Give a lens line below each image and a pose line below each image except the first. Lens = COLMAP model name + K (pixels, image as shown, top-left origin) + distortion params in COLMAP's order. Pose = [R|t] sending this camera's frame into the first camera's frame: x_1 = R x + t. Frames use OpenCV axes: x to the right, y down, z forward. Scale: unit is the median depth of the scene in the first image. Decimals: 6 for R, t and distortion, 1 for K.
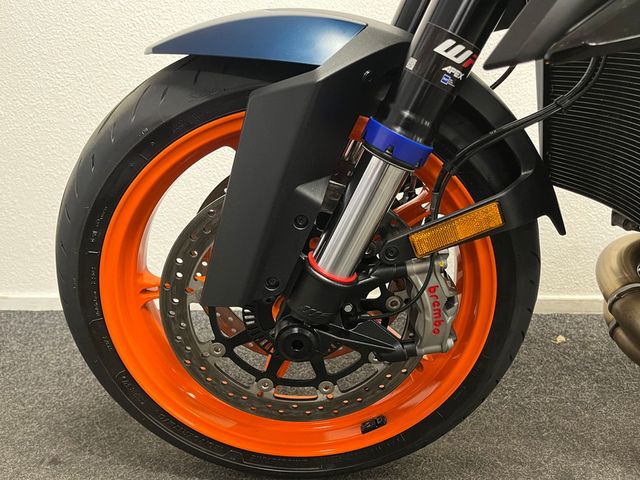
lens RADIAL K [[477.0, 0, 320.0], [0, 477.0, 240.0], [0, 0, 1]] dist [0.009503, 0.003625]
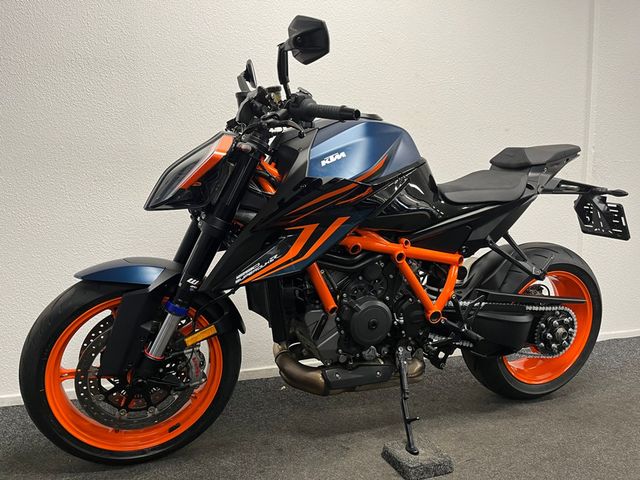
lens RADIAL K [[477.0, 0, 320.0], [0, 477.0, 240.0], [0, 0, 1]] dist [0.009503, 0.003625]
pose [[0.922108, -0.011953, 0.386748, -0.136600], [0.089778, 0.978855, -0.183801, 0.007033], [-0.376373, 0.204206, 0.903683, -1.767283]]
